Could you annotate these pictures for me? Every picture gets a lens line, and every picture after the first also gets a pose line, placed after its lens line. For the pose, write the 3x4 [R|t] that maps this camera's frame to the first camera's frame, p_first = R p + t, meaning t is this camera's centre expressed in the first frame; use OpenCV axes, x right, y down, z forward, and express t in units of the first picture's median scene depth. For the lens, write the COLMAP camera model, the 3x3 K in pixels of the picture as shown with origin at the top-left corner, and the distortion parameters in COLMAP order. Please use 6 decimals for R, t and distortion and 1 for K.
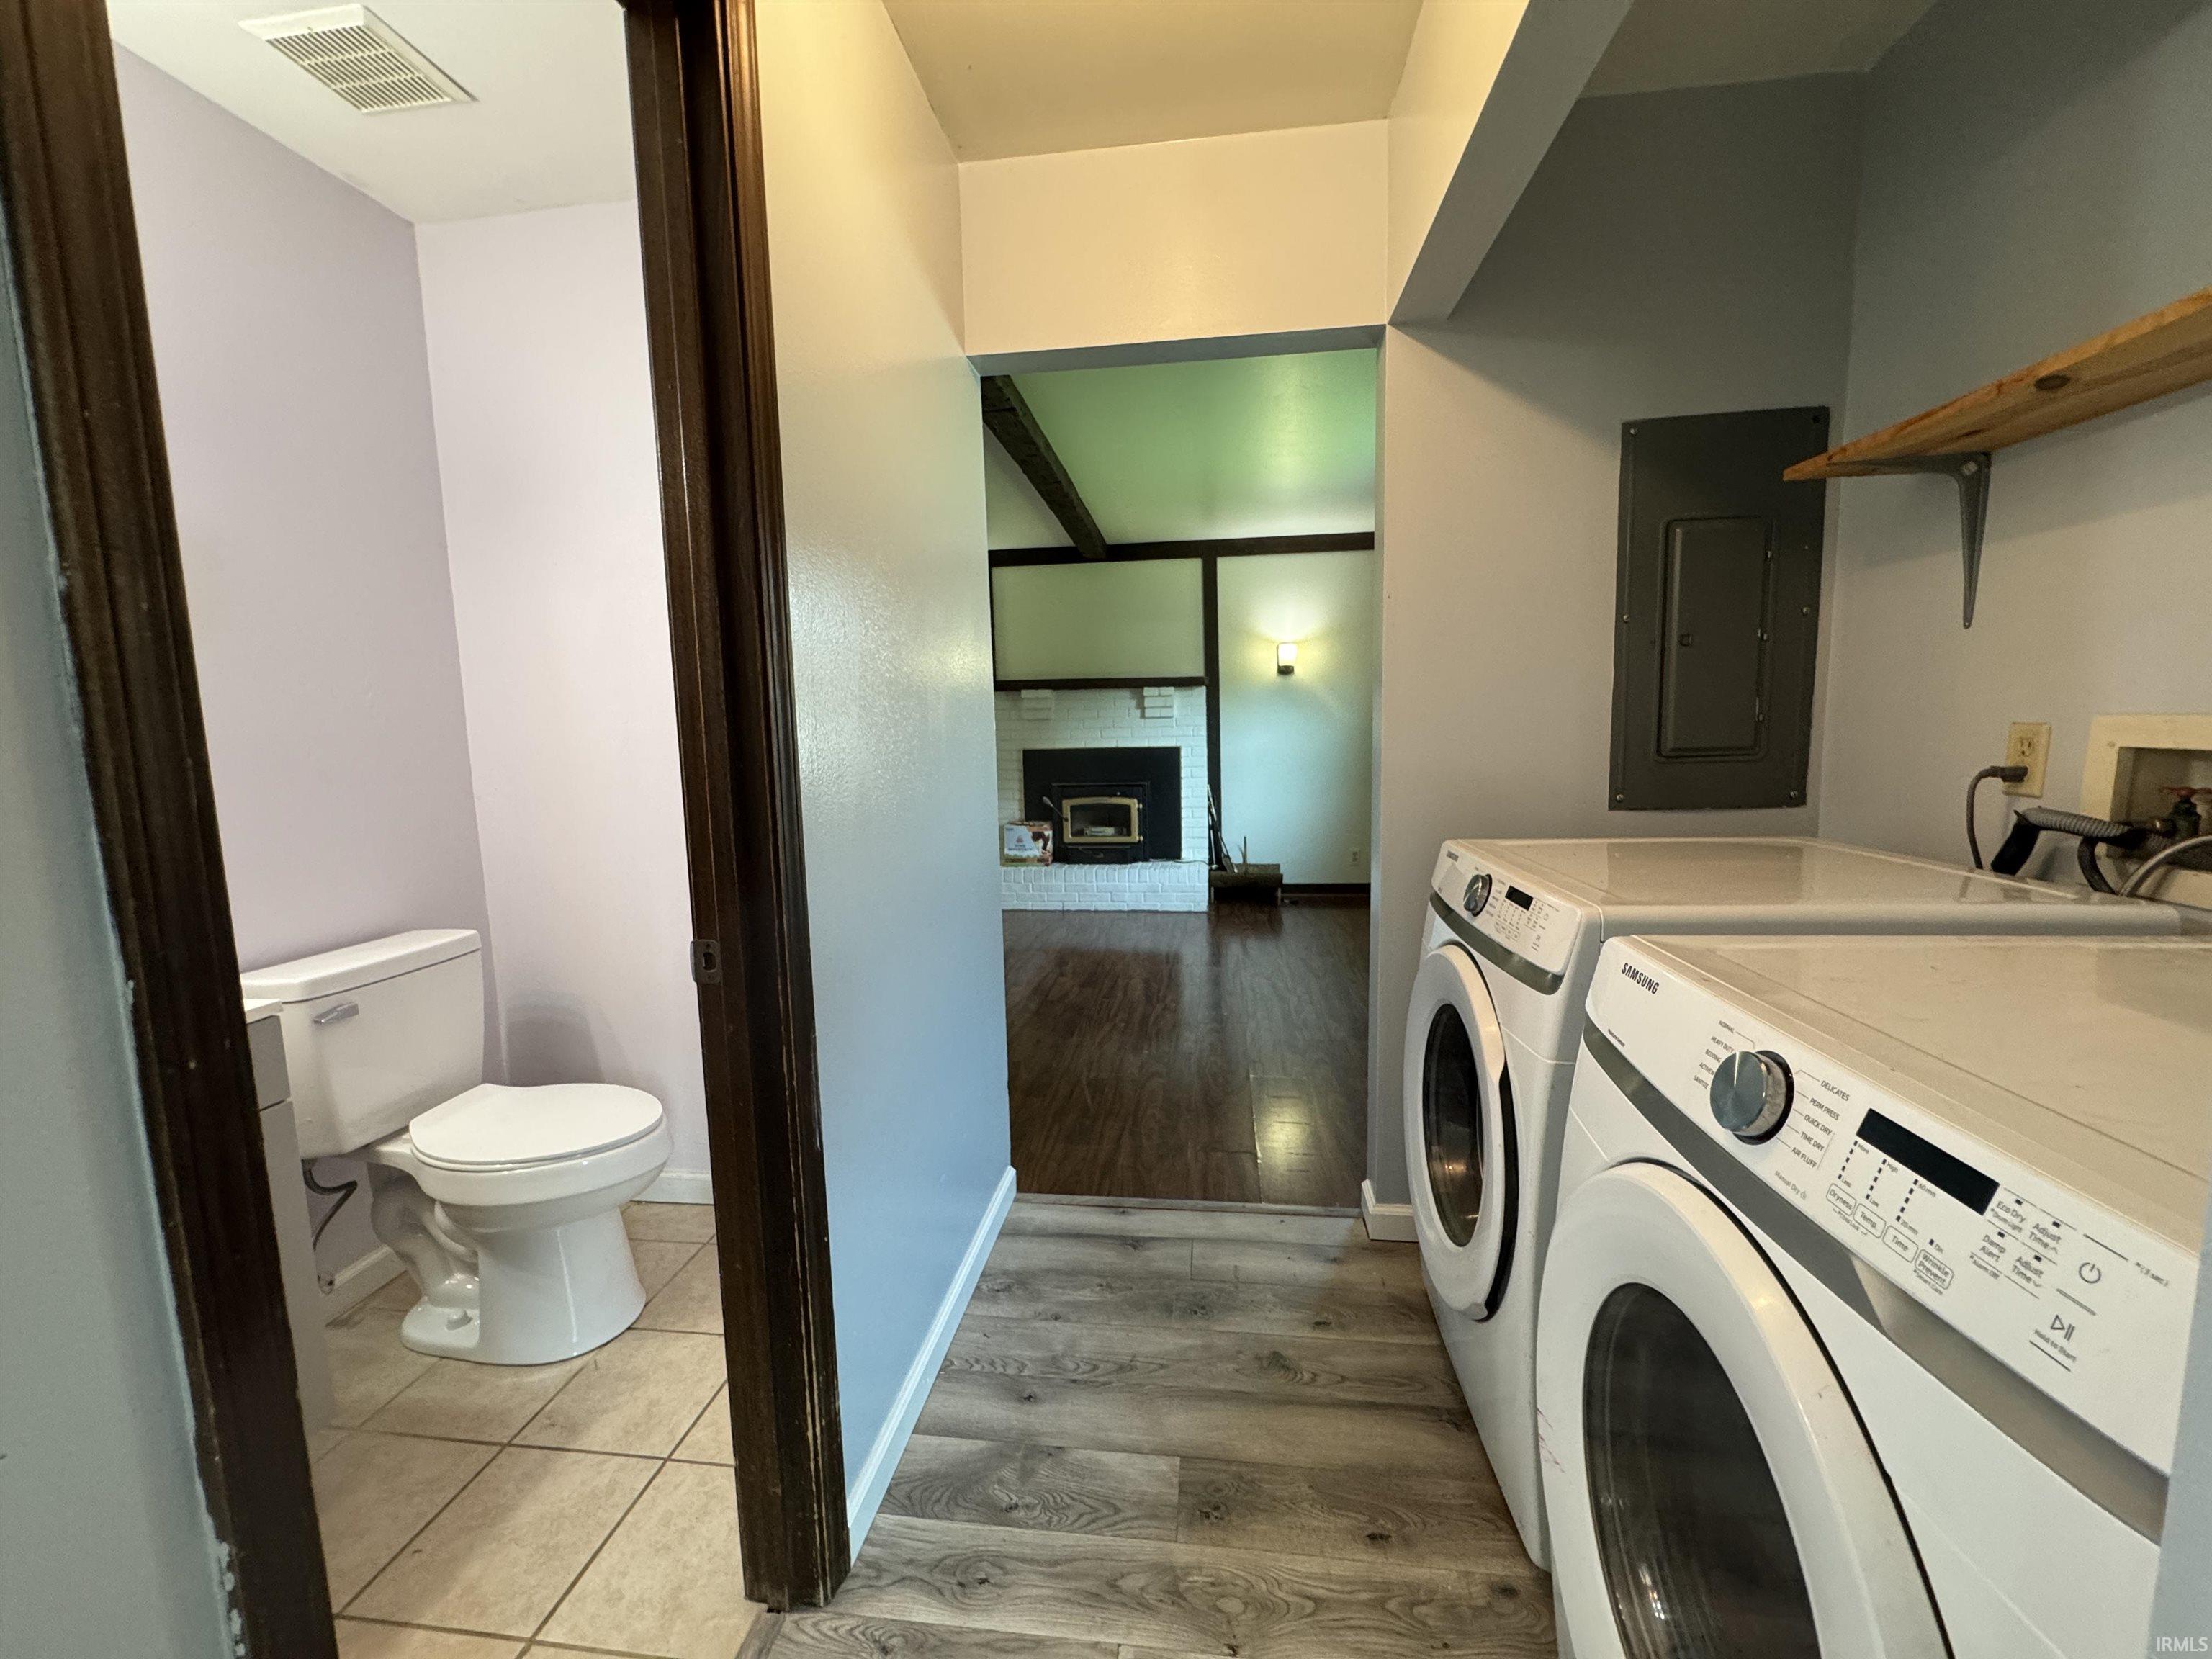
lens RADIAL K [[885.0, 0, 1102.9], [0, 885.0, 825.9], [0, 0, 1]] dist [-0.004783, 0.000958]
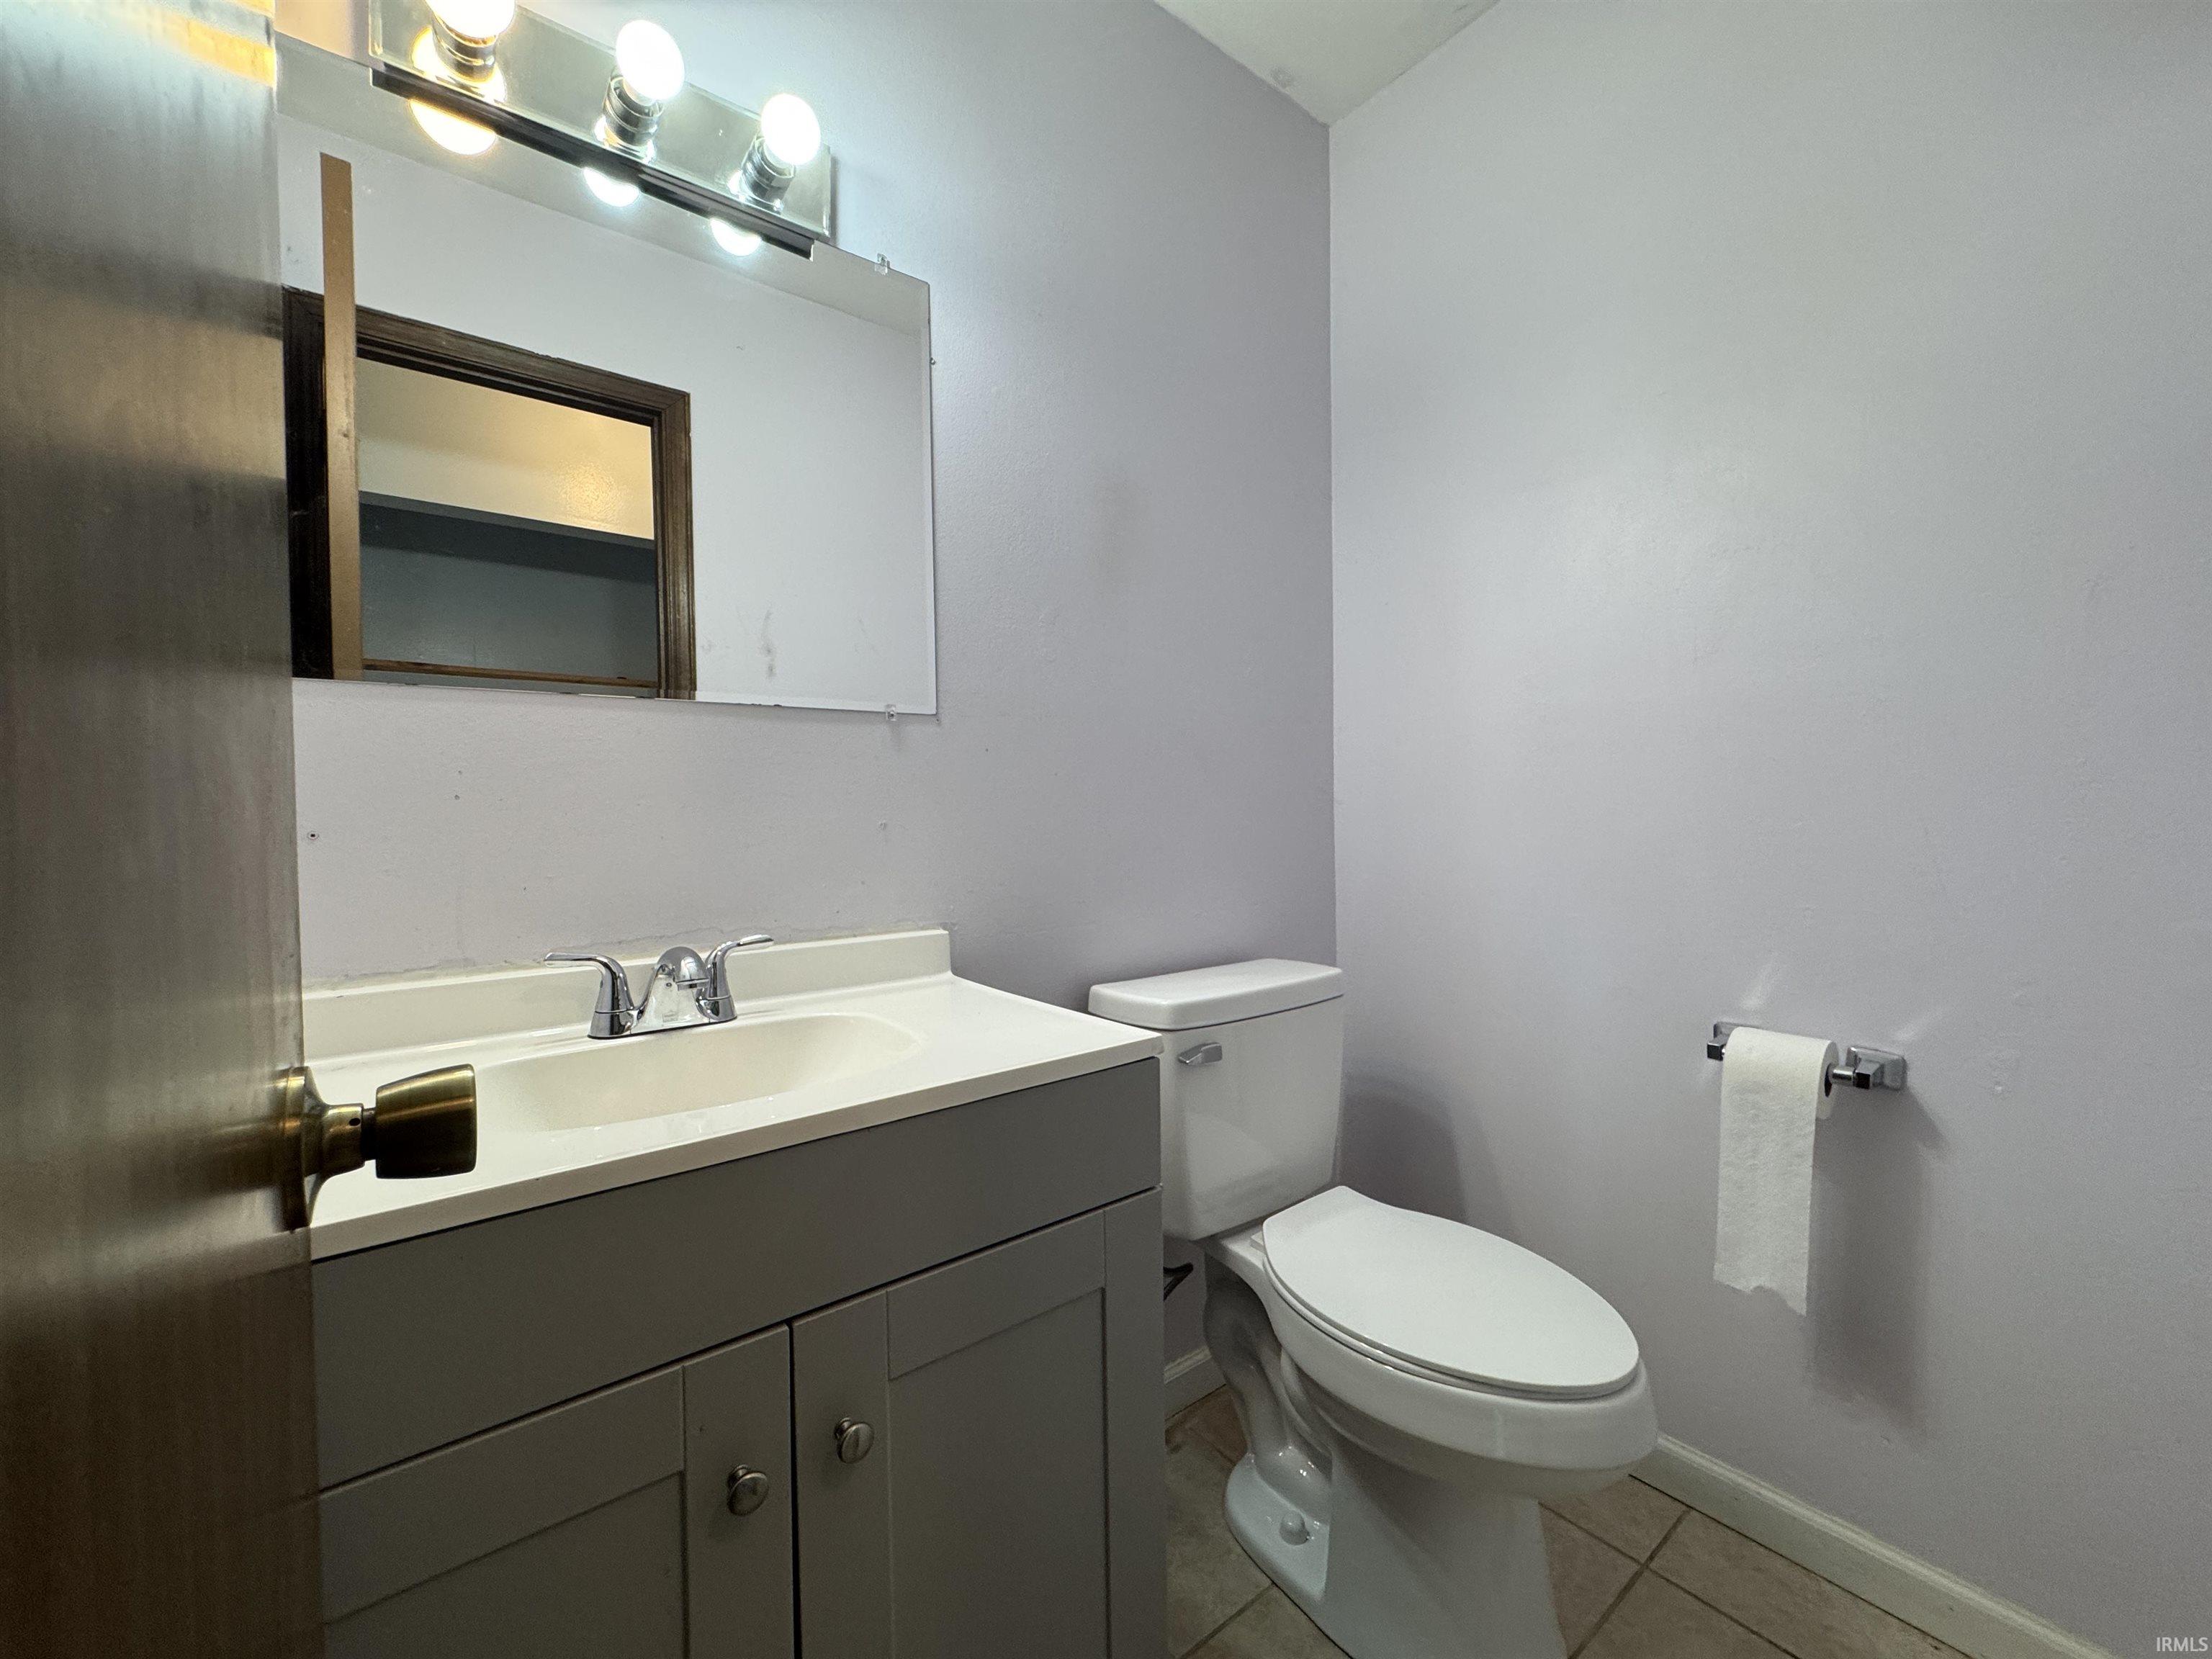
lens RADIAL K [[885.0, 0, 1102.9], [0, 885.0, 825.9], [0, 0, 1]] dist [-0.004783, 0.000958]
pose [[0.715944, 0.028426, -0.697579, -0.369017], [-0.086198, 0.995125, -0.047915, 0.055962], [0.692817, 0.094434, 0.714904, 0.345816]]
